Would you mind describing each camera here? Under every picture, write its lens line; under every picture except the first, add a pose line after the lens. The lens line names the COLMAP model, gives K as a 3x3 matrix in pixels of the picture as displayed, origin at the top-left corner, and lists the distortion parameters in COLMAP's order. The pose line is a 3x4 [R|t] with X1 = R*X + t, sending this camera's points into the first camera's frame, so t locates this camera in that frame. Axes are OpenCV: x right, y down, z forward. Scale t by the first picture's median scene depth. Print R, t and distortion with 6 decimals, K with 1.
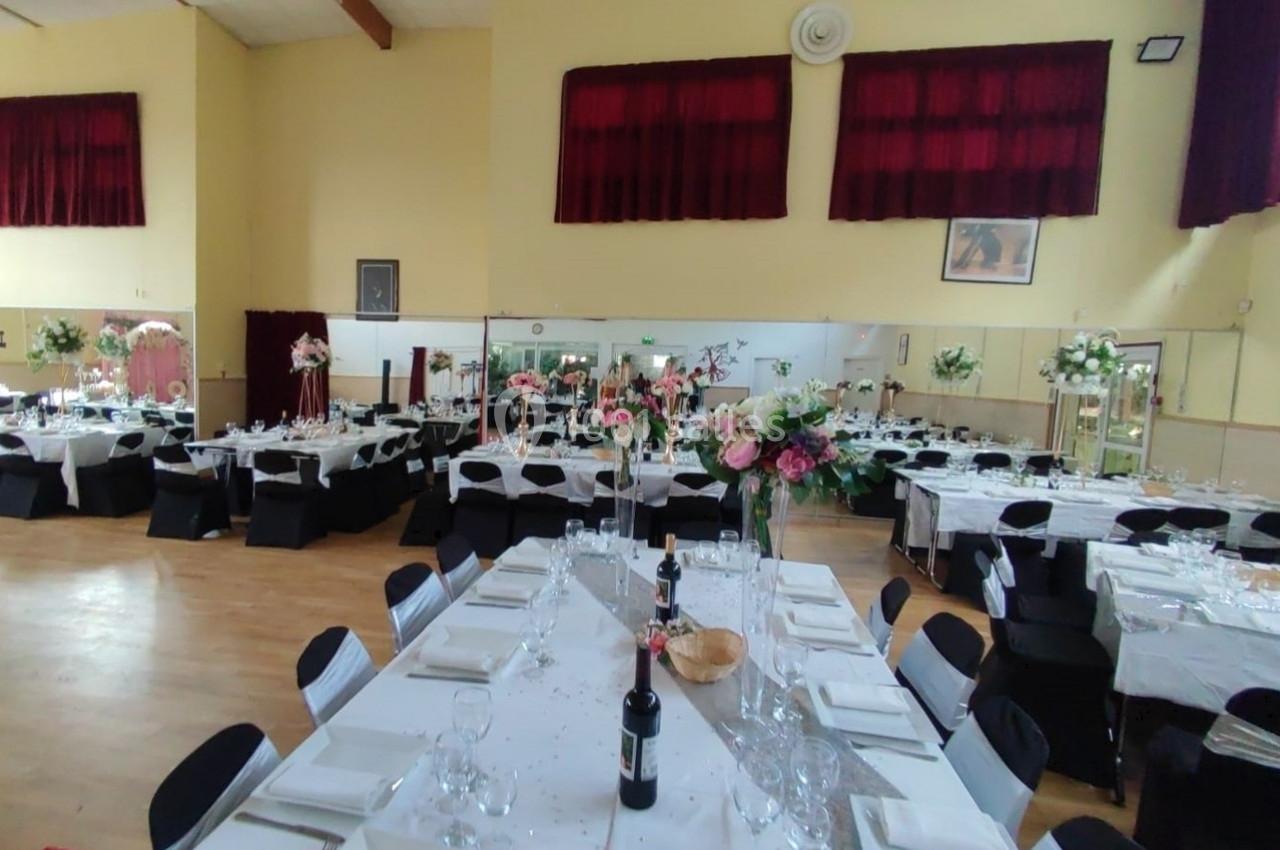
lens RADIAL K [[541.7, 0, 613.3], [0, 541.7, 421.7], [0, 0, 1]] dist [0.002713, -0.000282]
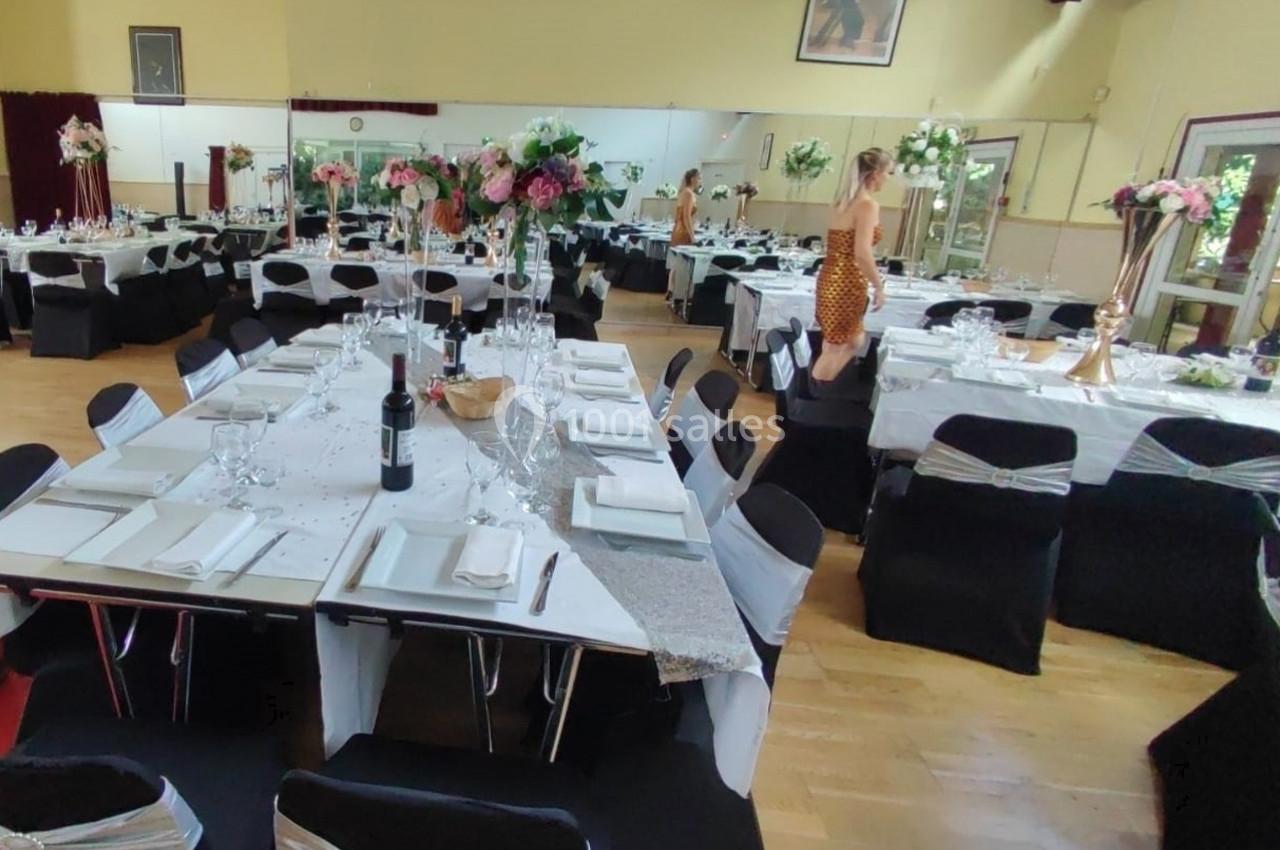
lens RADIAL K [[688.6, 0, 548.3], [0, 688.6, 445.5], [0, 0, 1]] dist [0.007901, -0.008007]
pose [[0.998944, 0.001429, 0.045917, 0.142856], [-0.009482, 0.984406, 0.175653, 0.167192], [-0.044950, -0.175903, 0.983381, -0.211198]]
